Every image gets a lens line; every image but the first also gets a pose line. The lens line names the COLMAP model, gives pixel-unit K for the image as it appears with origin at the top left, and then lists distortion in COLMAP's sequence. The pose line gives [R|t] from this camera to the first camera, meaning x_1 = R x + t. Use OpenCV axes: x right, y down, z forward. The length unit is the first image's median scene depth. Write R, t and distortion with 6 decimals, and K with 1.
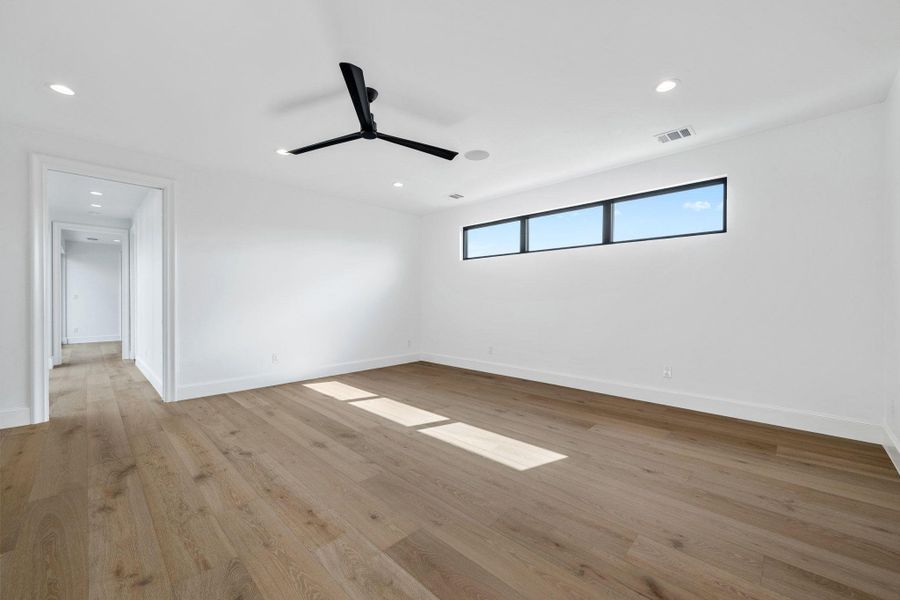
lens RADIAL K [[356.7, 0, 447.3], [0, 356.7, 300.6], [0, 0, 1]] dist [-0.002373, -0.000034]
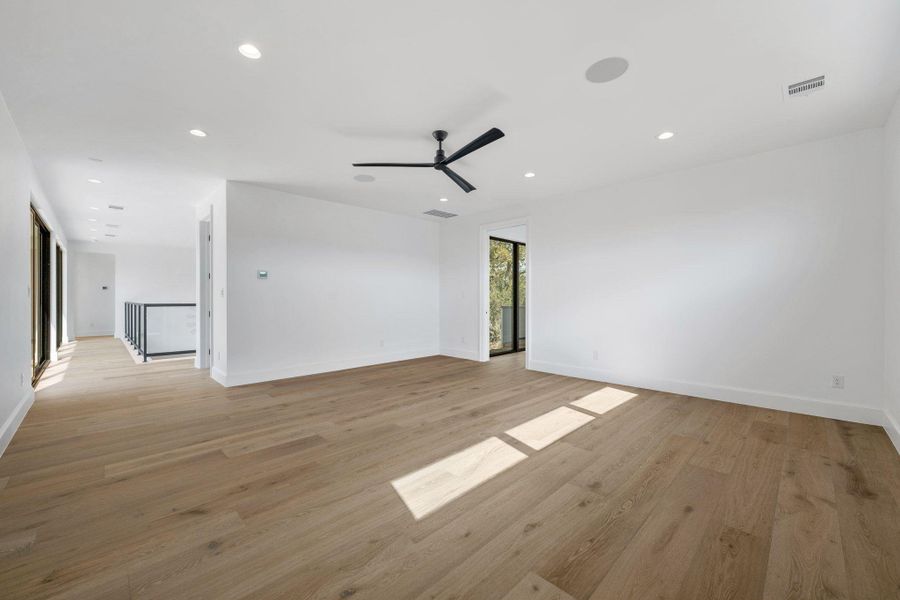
lens RADIAL K [[356.7, 0, 447.3], [0, 356.7, 298.4], [0, 0, 1]] dist [-0.002373, -0.000034]
pose [[-0.012329, 0.001866, -0.999922, 0.990156], [-0.004729, 0.999987, 0.001924, -0.007309], [0.999913, 0.004752, -0.012320, 1.008059]]
